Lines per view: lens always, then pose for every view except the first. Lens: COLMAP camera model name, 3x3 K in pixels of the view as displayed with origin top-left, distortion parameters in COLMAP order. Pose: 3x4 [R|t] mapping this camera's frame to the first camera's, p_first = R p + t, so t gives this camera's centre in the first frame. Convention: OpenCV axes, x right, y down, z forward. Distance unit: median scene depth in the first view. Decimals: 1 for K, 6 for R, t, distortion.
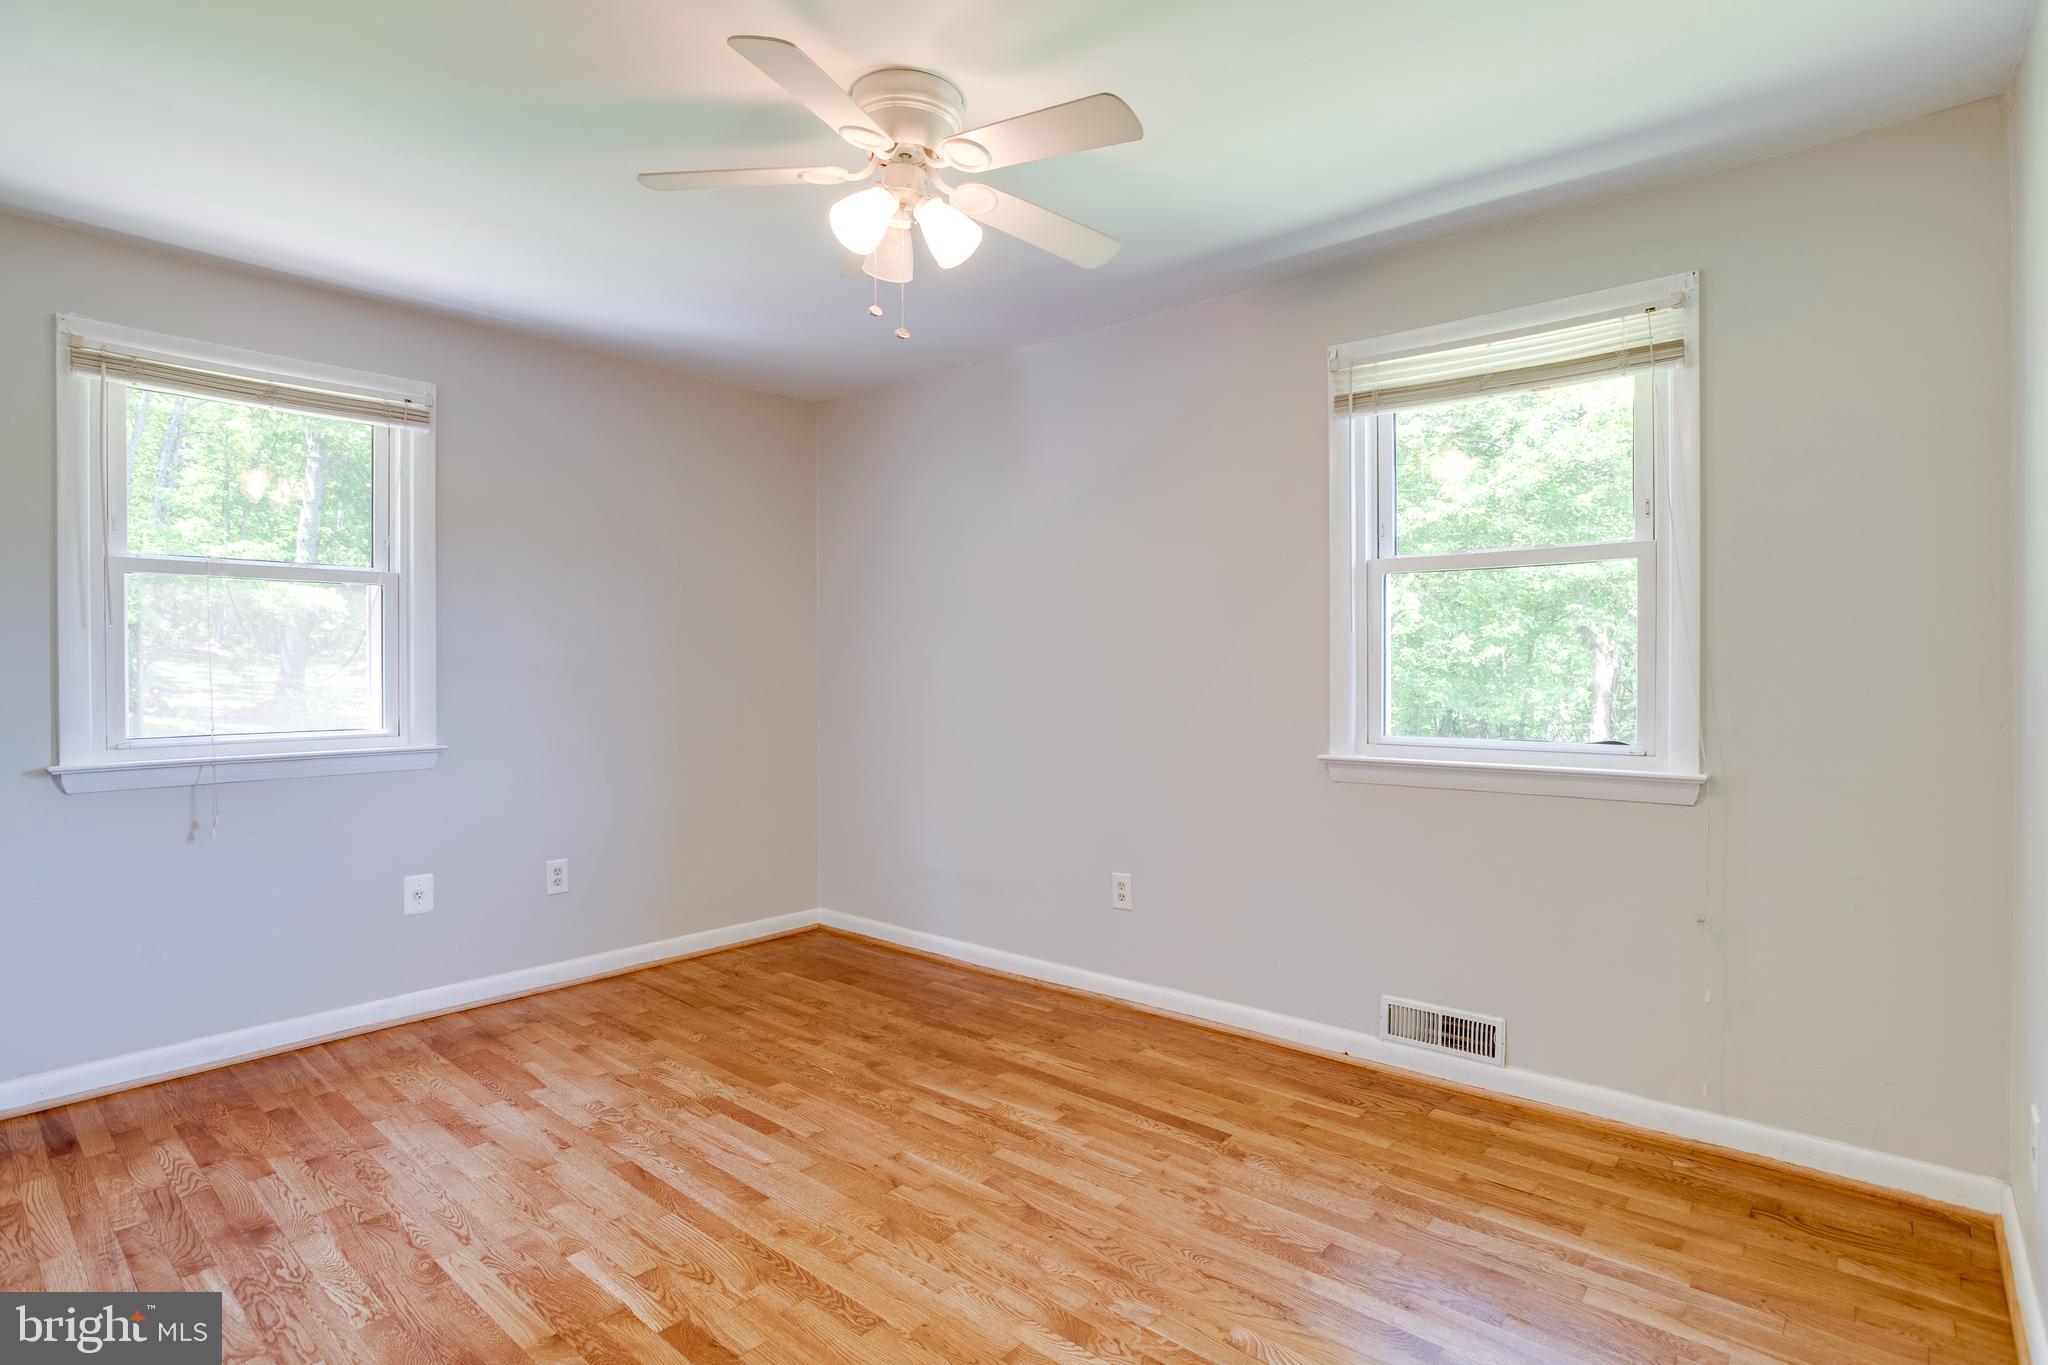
lens RADIAL K [[1014.8, 0, 1015.3], [0, 1014.8, 672.4], [0, 0, 1]] dist [-0.000914, 0.000461]
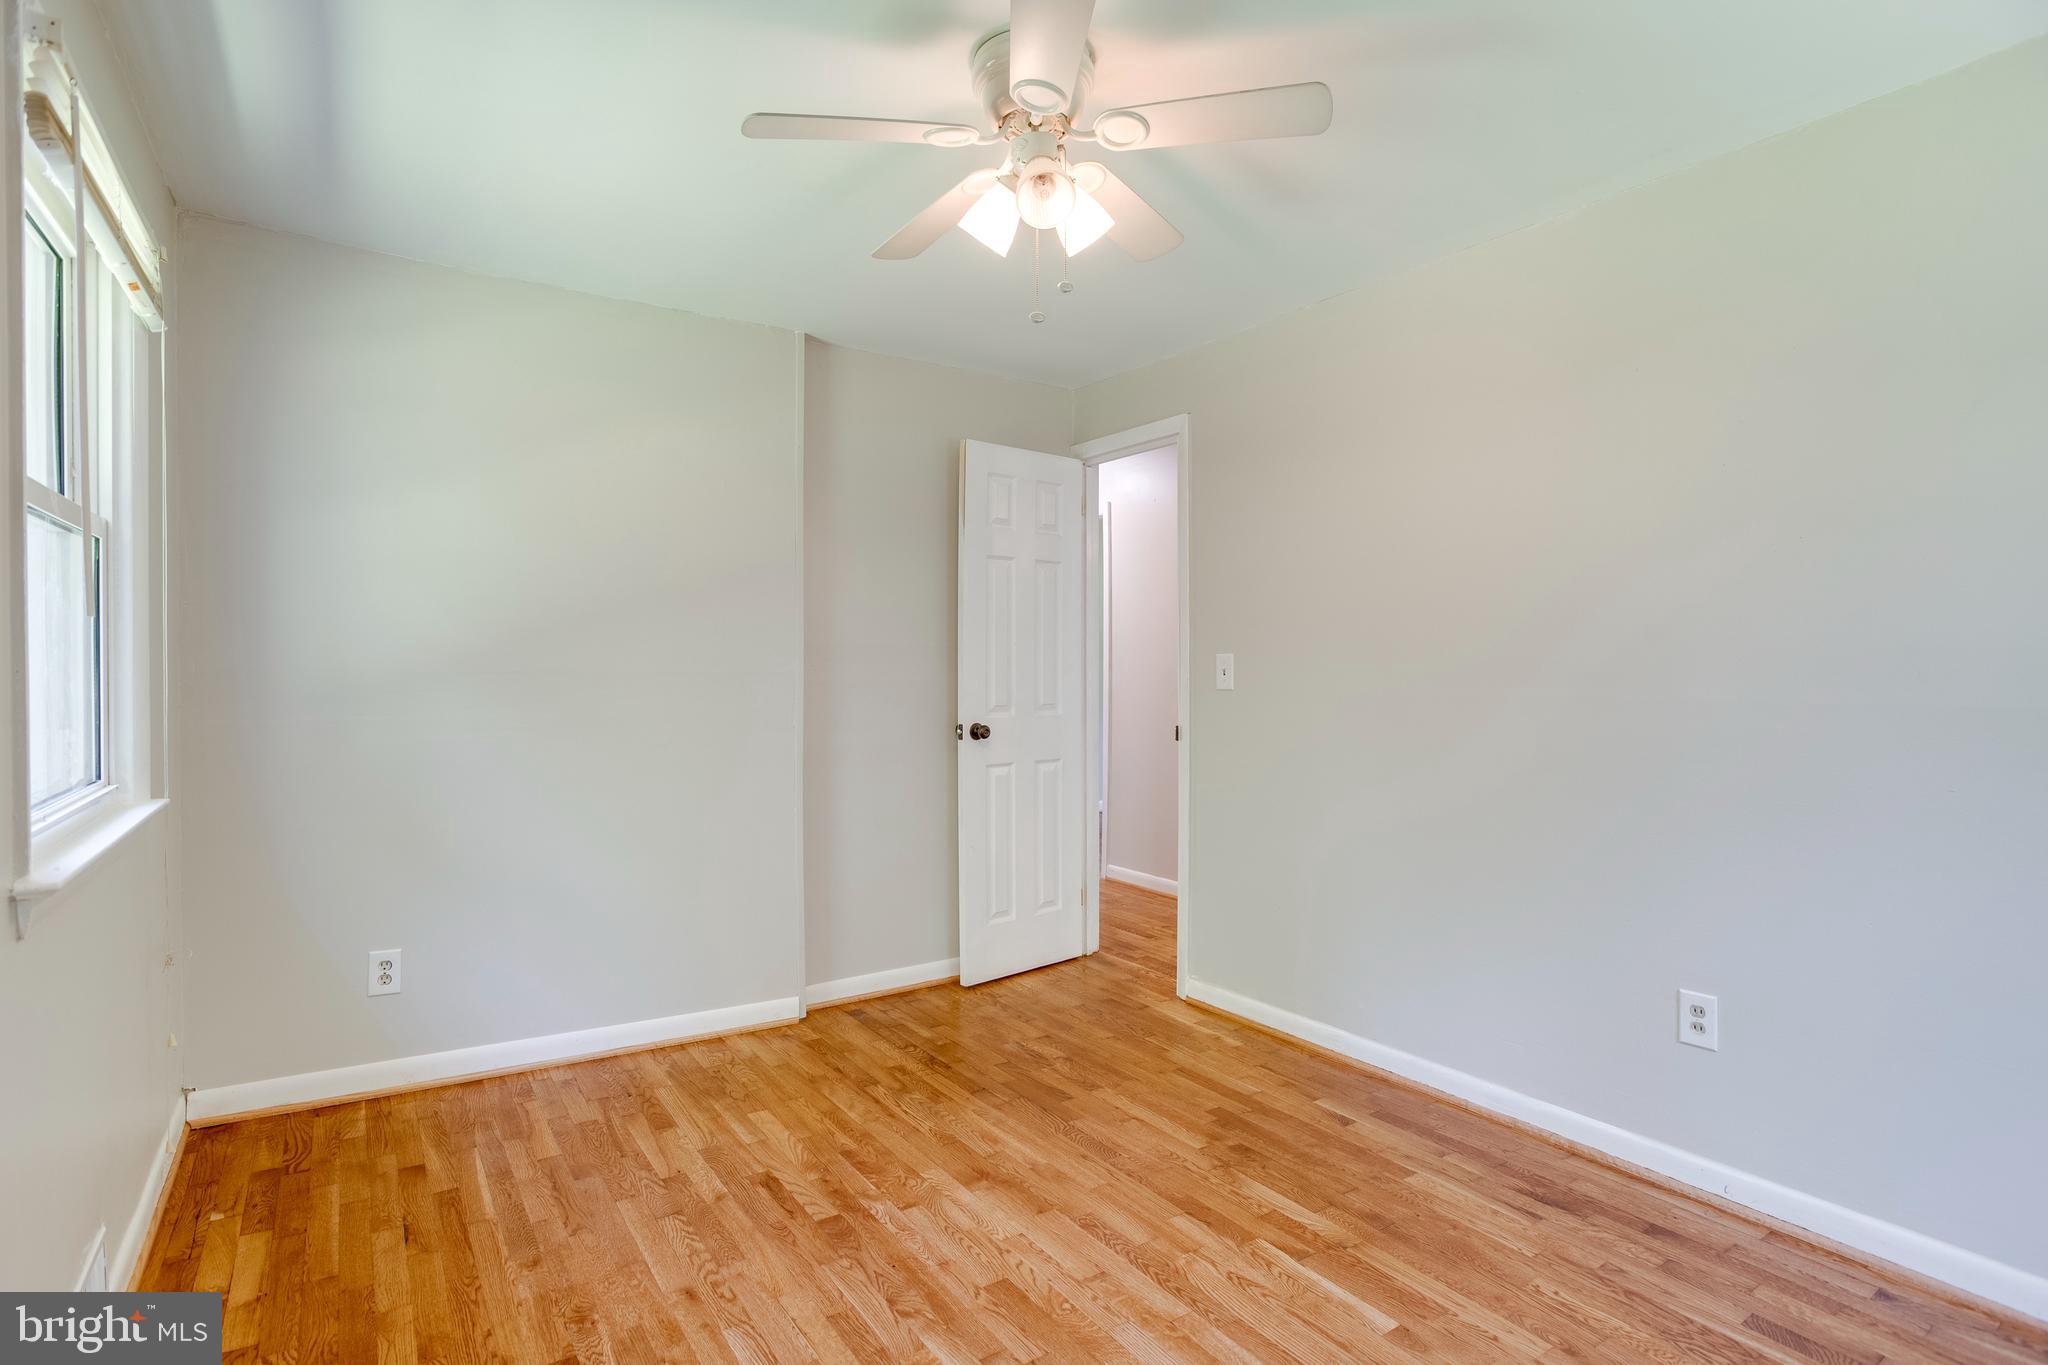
lens RADIAL K [[1014.8, 0, 1015.3], [0, 1014.8, 672.4], [0, 0, 1]] dist [-0.000914, 0.000461]
pose [[-0.963339, 0.000714, 0.268286, -0.354089], [0.004227, 0.999913, 0.012518, -0.029835], [-0.268254, 0.013193, -0.963258, 1.976359]]
